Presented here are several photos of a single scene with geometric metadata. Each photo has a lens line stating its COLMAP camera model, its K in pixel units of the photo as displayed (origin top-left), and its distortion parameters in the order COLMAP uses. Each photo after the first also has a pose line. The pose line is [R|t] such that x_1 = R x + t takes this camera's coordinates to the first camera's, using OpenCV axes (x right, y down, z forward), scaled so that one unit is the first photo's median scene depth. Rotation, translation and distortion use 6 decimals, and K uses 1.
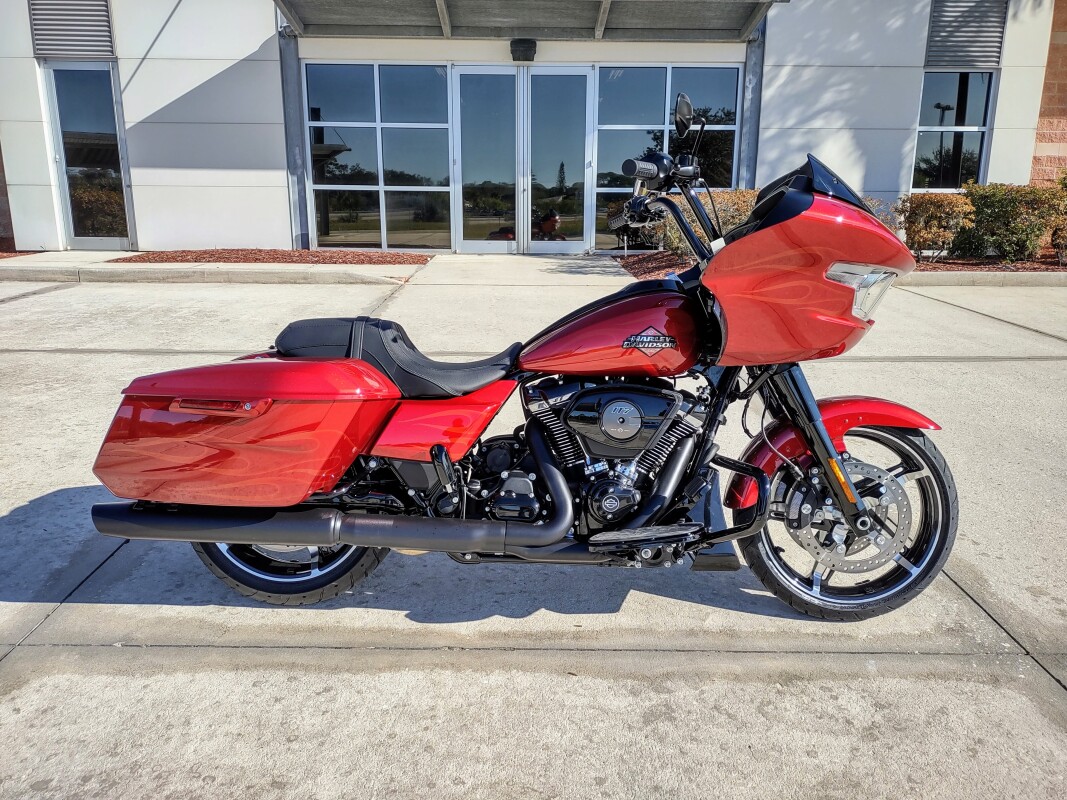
lens RADIAL K [[795.3, 0, 535.5], [0, 795.3, 402.4], [0, 0, 1]] dist [0.020483, -0.021335]
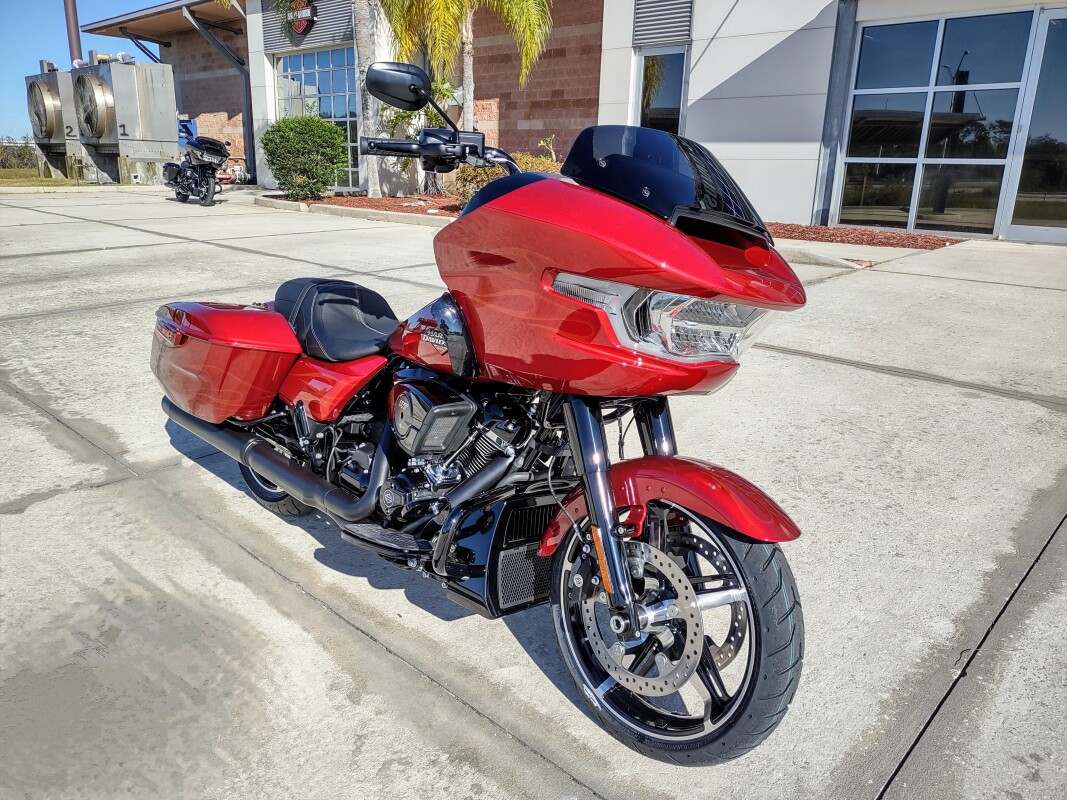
lens RADIAL K [[795.3, 0, 534.3], [0, 795.3, 397.1], [0, 0, 1]] dist [0.020483, -0.021335]
pose [[0.719635, 0.202116, -0.664285, 0.146265], [-0.184068, 0.978000, 0.098163, -0.020883], [0.669510, 0.051632, 0.741006, 0.069642]]
